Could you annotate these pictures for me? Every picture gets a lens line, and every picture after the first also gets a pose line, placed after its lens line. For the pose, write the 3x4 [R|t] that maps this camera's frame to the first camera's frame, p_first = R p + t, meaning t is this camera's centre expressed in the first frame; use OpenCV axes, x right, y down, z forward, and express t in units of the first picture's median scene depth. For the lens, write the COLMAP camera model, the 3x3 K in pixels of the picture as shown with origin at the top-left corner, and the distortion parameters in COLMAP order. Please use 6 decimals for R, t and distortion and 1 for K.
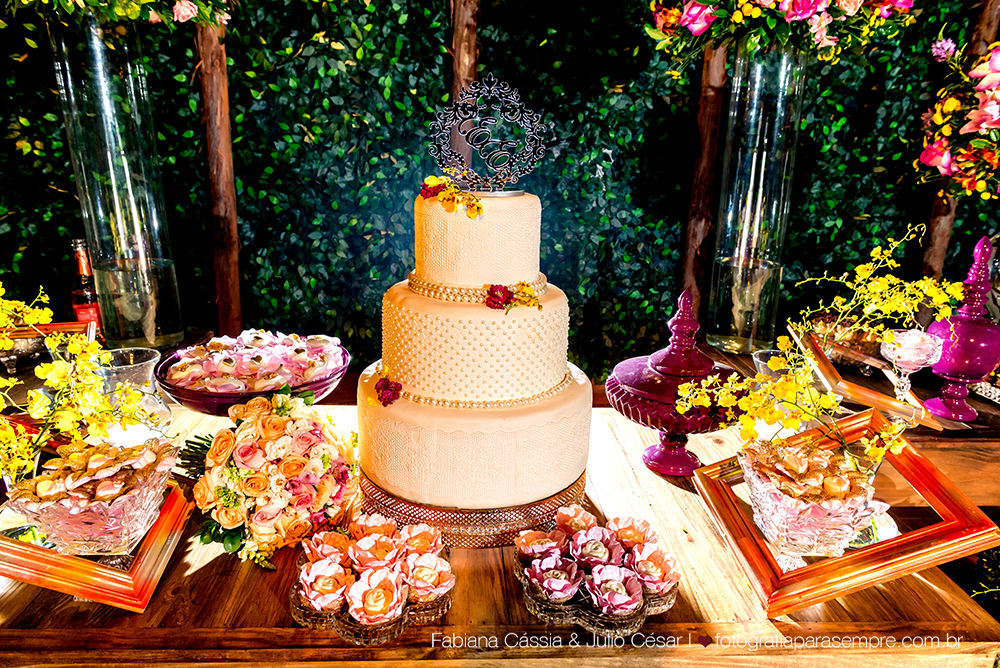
lens RADIAL K [[646.6, 0, 500.0], [0, 646.6, 334.0], [0, 0, 1]] dist [0.002802, -0.000629]
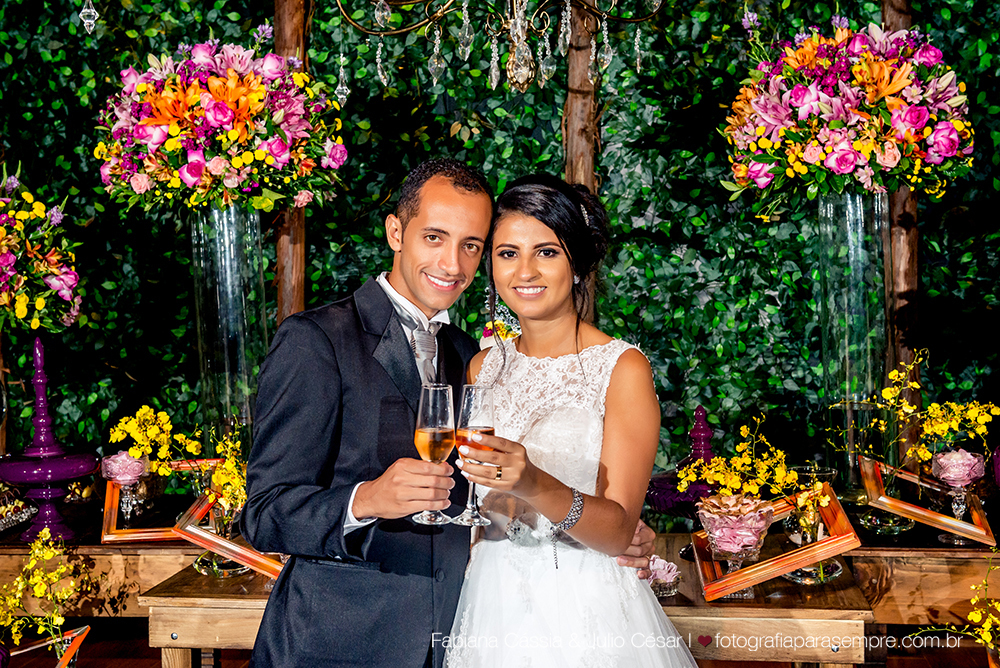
lens RADIAL K [[1363.9, 0, 500.0], [0, 1363.9, 334.0], [0, 0, 1]] dist [0.002478, 0.001840]
pose [[0.981946, -0.039988, -0.184888, 0.156892], [-0.006783, 0.969329, -0.245673, 0.173796], [0.189041, 0.242492, 0.951557, -0.621460]]
